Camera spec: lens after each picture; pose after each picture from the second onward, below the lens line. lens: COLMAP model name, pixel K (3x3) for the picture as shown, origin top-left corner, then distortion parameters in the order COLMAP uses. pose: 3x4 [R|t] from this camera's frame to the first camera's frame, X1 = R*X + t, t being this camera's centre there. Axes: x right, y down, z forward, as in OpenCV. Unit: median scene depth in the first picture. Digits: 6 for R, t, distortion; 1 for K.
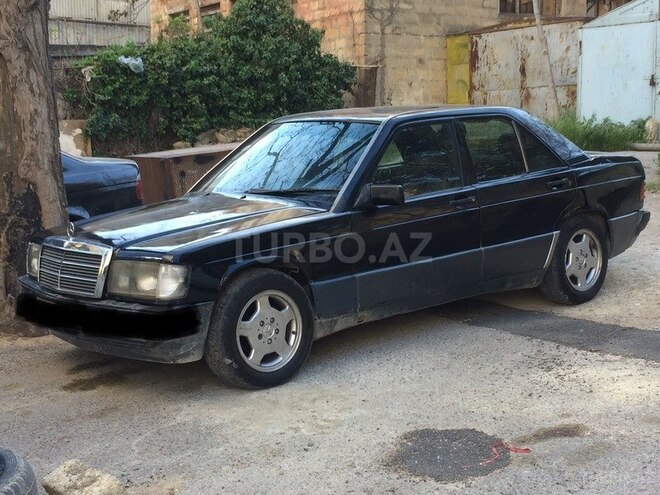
lens RADIAL K [[1057.3, 0, 332.8], [0, 1057.3, 247.4], [0, 0, 1]] dist [0.055942, 0.000000]
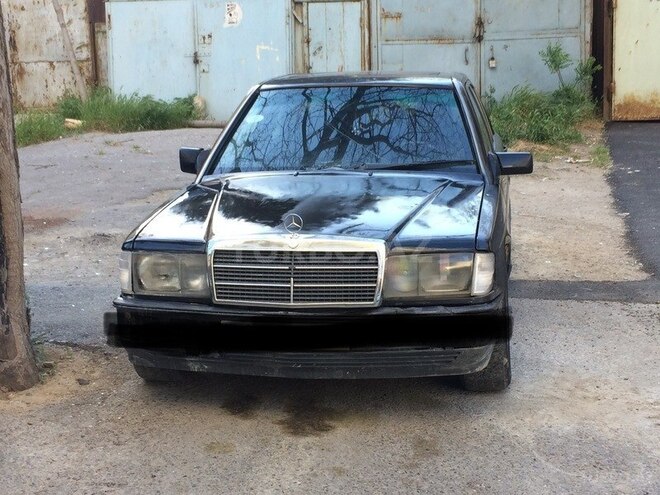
lens RADIAL K [[1057.3, 0, 330.0], [0, 1057.3, 248.0], [0, 0, 1]] dist [0.055942, 0.000000]
pose [[0.773446, -0.088135, 0.627705, -0.679143], [0.078550, 0.995980, 0.043056, -0.029220], [-0.628976, 0.016005, 0.777260, 0.386792]]
